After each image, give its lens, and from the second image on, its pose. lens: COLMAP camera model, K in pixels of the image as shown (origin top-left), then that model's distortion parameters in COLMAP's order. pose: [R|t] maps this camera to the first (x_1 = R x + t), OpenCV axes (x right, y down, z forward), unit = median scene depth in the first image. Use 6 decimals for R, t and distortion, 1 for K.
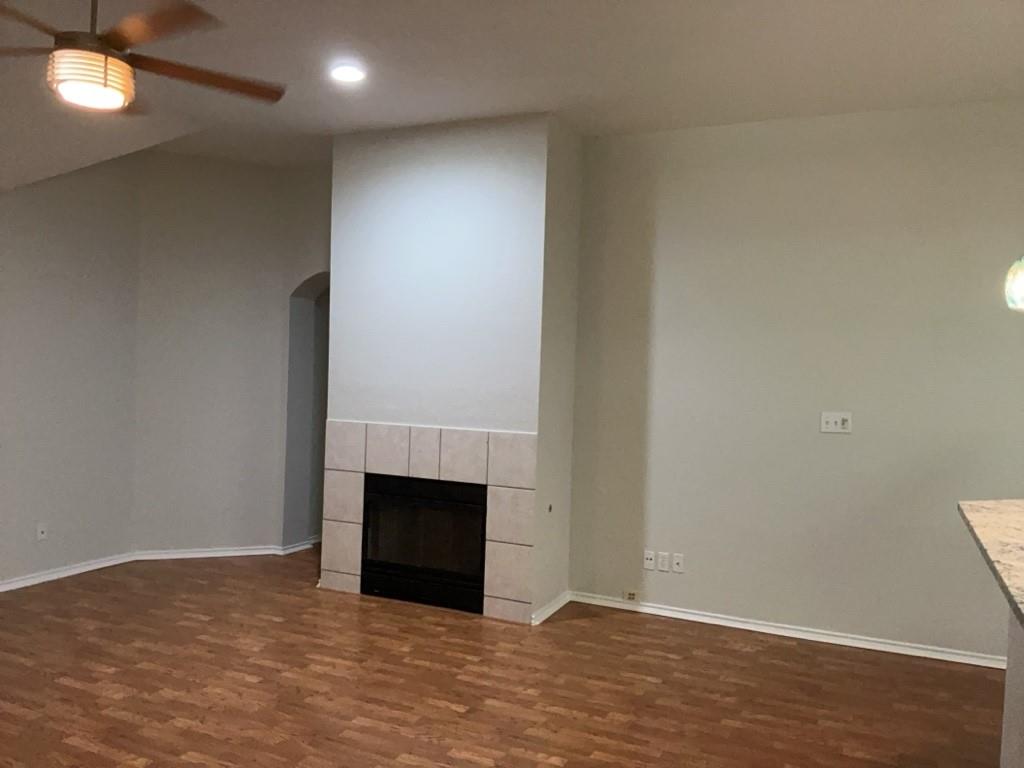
lens RADIAL K [[809.8, 0, 505.2], [0, 809.8, 381.6], [0, 0, 1]] dist [0.119155, -0.209774]
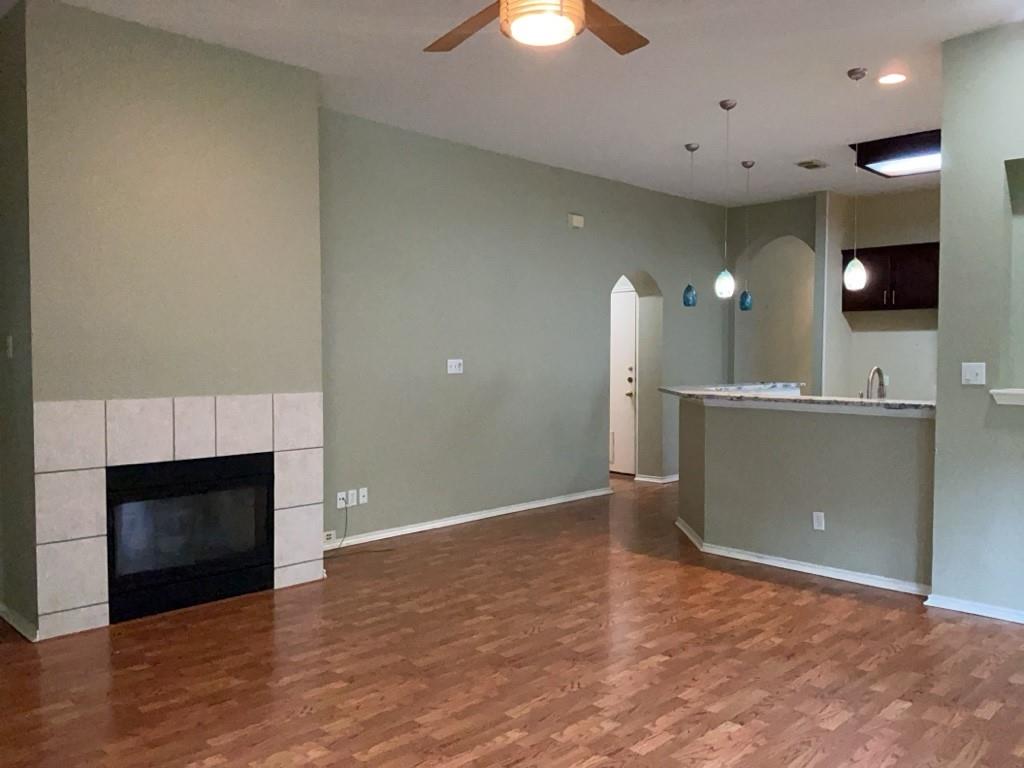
lens RADIAL K [[788.4, 0, 512.0], [0, 788.4, 384.0], [0, 0, 1]] dist [-0.004615, -0.009604]
pose [[0.336672, -0.060397, 0.939683, -0.871523], [0.029047, 0.998132, 0.053746, 0.008303], [-0.941174, 0.009200, 0.337797, 0.478282]]
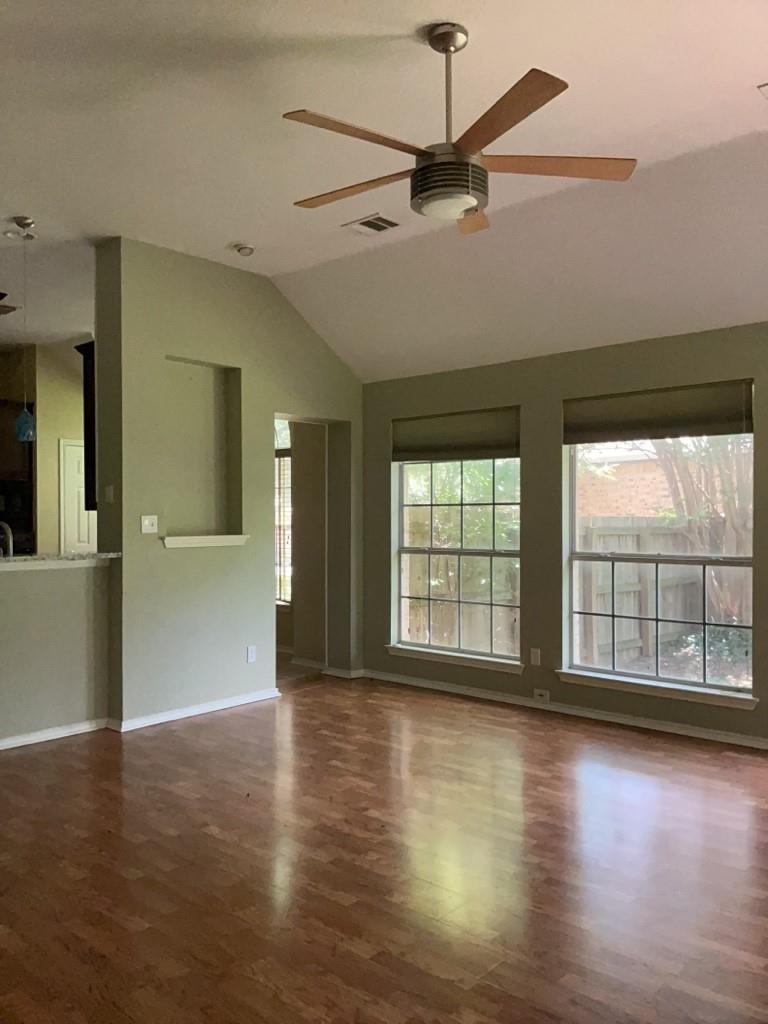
lens RADIAL K [[809.8, 0, 384.0], [0, 809.8, 512.0], [0, 0, 1]] dist [0.119155, -0.209774]
pose [[-0.956526, -0.028283, 0.290273, -0.470274], [-0.019906, 0.999297, 0.031772, 0.001648], [-0.290968, 0.024613, -0.956416, 1.289955]]
